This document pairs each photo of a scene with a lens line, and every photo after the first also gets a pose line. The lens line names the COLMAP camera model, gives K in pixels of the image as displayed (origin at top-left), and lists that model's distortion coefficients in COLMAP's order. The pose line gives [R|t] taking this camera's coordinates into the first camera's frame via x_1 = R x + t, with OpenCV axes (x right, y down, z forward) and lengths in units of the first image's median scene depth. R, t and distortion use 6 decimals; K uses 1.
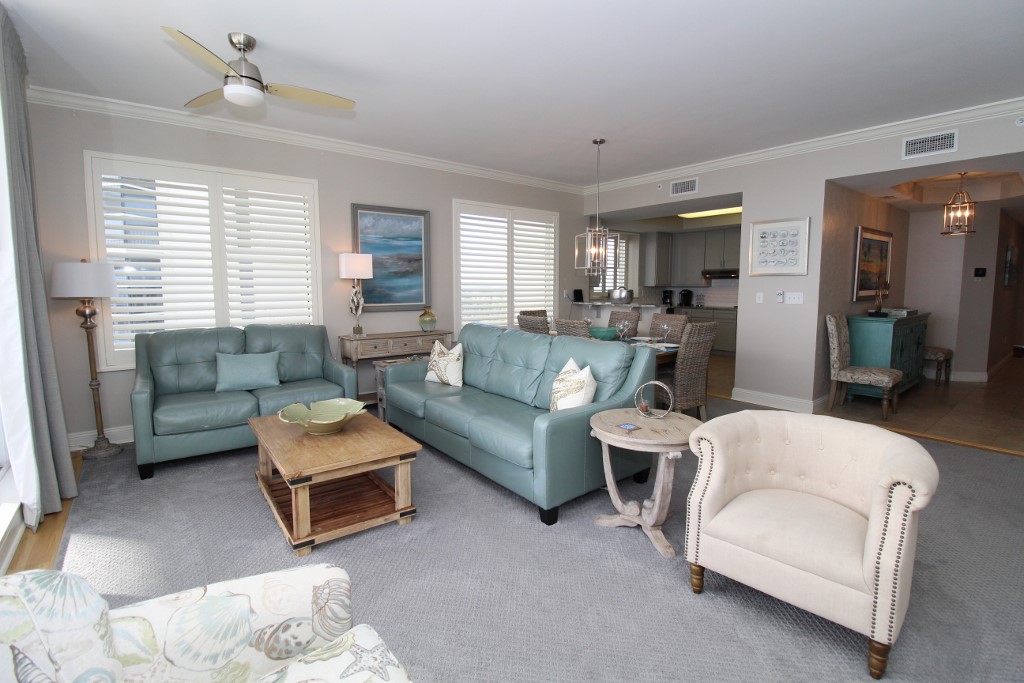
lens RADIAL K [[471.9, 0, 513.0], [0, 471.9, 333.8], [0, 0, 1]] dist [-0.012854, -0.002653]
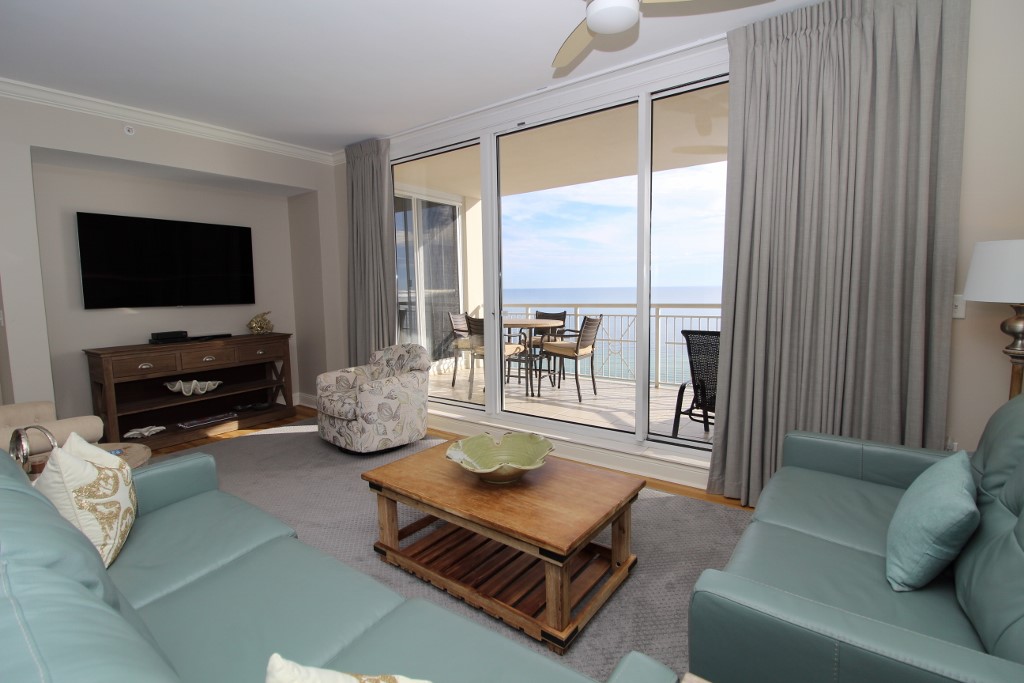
lens RADIAL K [[471.9, 0, 509.4], [0, 471.9, 338.8], [0, 0, 1]] dist [-0.012854, -0.002653]
pose [[-0.966862, 0.044623, -0.251368, -0.119887], [-0.008216, 0.978658, 0.205332, -0.092591], [0.255166, 0.200593, -0.945861, 0.891186]]
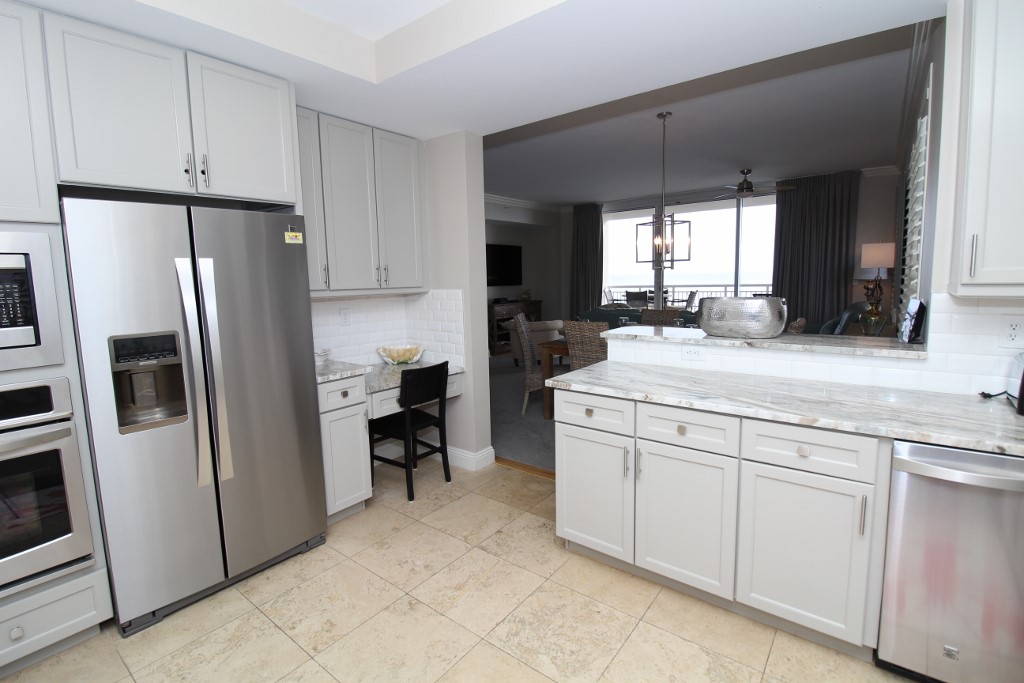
lens RADIAL K [[471.9, 0, 509.5], [0, 471.9, 333.4], [0, 0, 1]] dist [-0.012854, -0.002653]
pose [[-0.972360, 0.052277, -0.227559, 0.593119], [0.001329, 0.975836, 0.218499, -0.180298], [0.233483, 0.212157, -0.948934, 1.607756]]
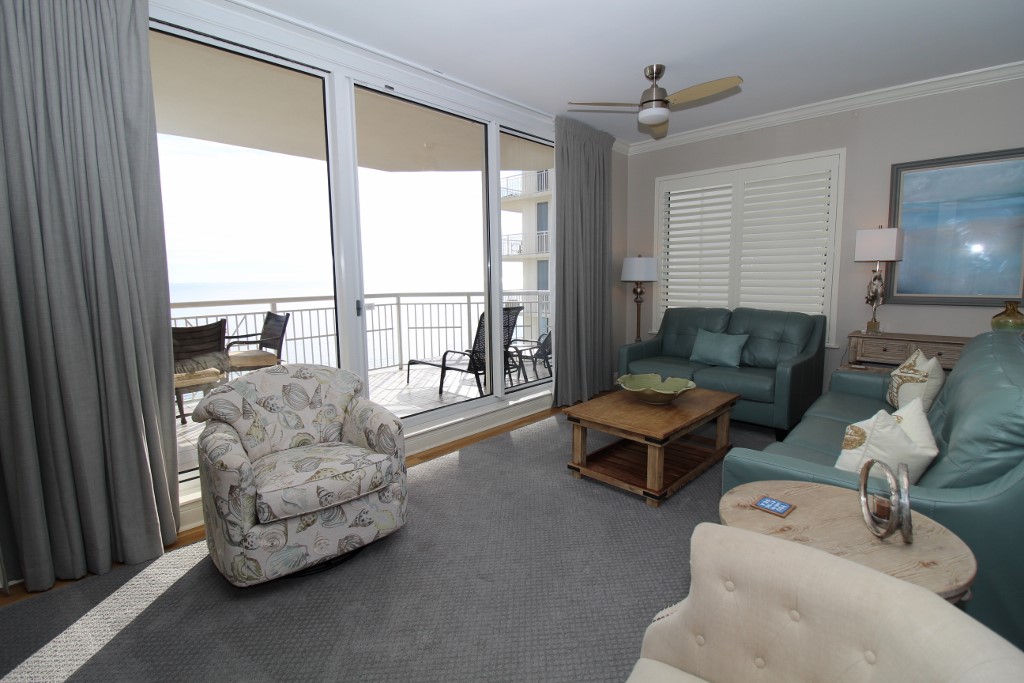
lens RADIAL K [[471.9, 0, 511.9], [0, 471.9, 334.2], [0, 0, 1]] dist [-0.012854, -0.002653]
pose [[0.134399, 0.116196, -0.984091, 0.336670], [-0.087734, 0.990597, 0.104982, -0.021012], [0.987036, 0.072228, 0.143330, 0.259666]]
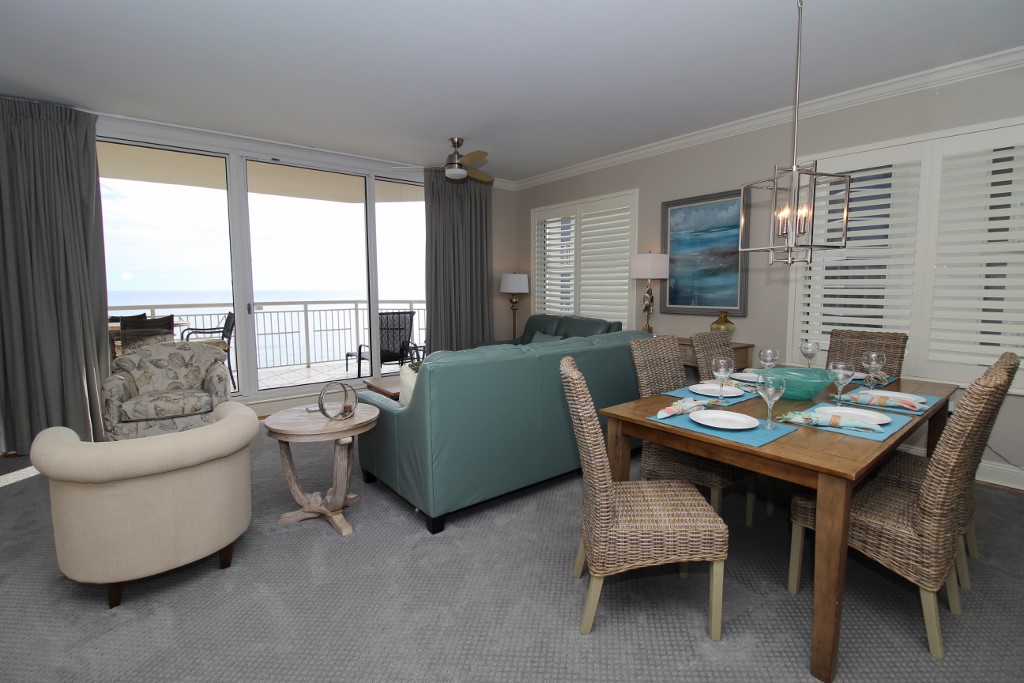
lens RADIAL K [[471.9, 0, 513.0], [0, 471.9, 335.7], [0, 0, 1]] dist [-0.012854, -0.002653]
pose [[0.001279, 0.100155, -0.994971, 0.606235], [-0.099469, 0.990050, 0.099532, -0.061709], [0.995040, 0.098841, 0.011229, 0.642283]]
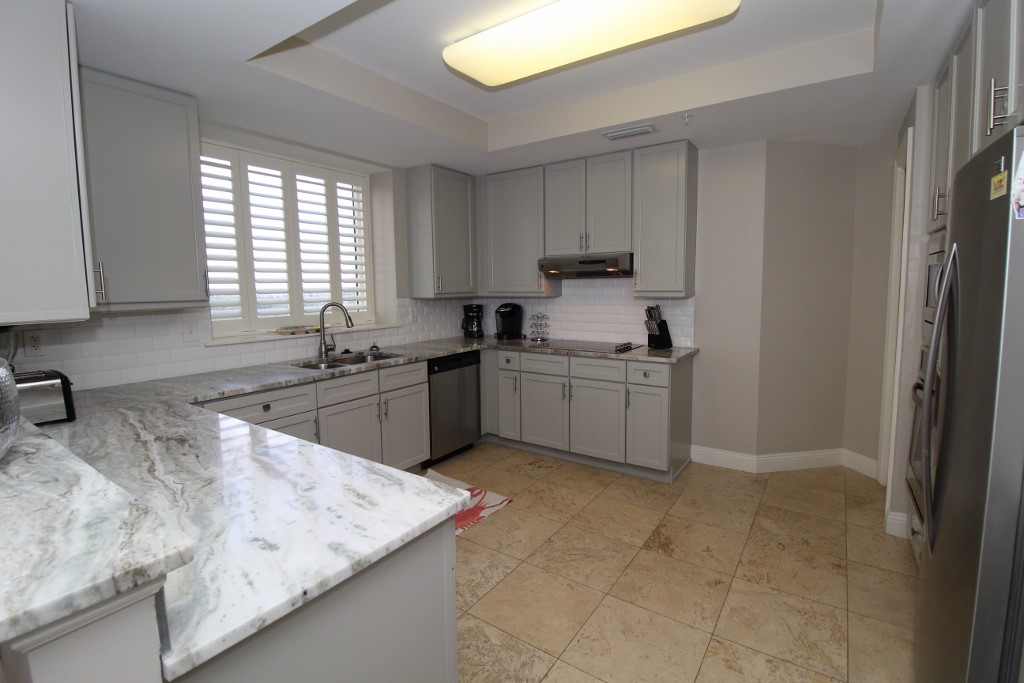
lens RADIAL K [[471.9, 0, 506.4], [0, 471.9, 340.0], [0, 0, 1]] dist [-0.012854, -0.002653]
pose [[0.959628, -0.043713, 0.277856, 0.432193], [0.040979, 0.999038, 0.015645, -0.119775], [-0.278272, -0.003627, 0.960495, 1.030694]]
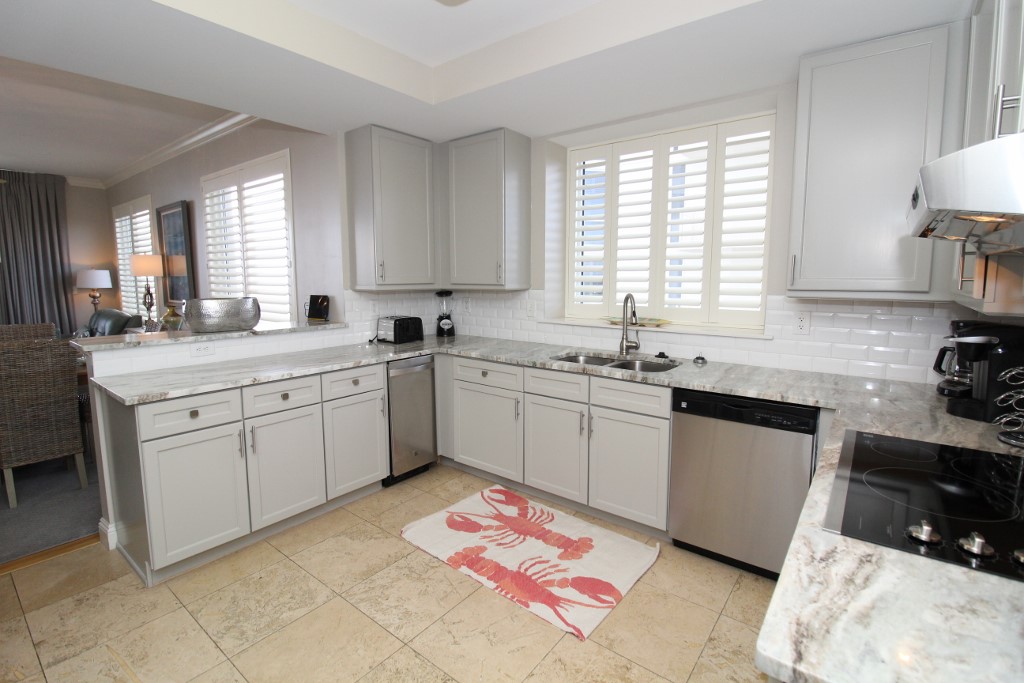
lens RADIAL K [[471.9, 0, 514.1], [0, 471.9, 333.5], [0, 0, 1]] dist [-0.012854, -0.002653]
pose [[0.235392, 0.117402, -0.964784, 0.869984], [-0.100753, 0.990277, 0.095922, -0.161008], [0.966664, 0.074626, 0.244932, 1.423921]]
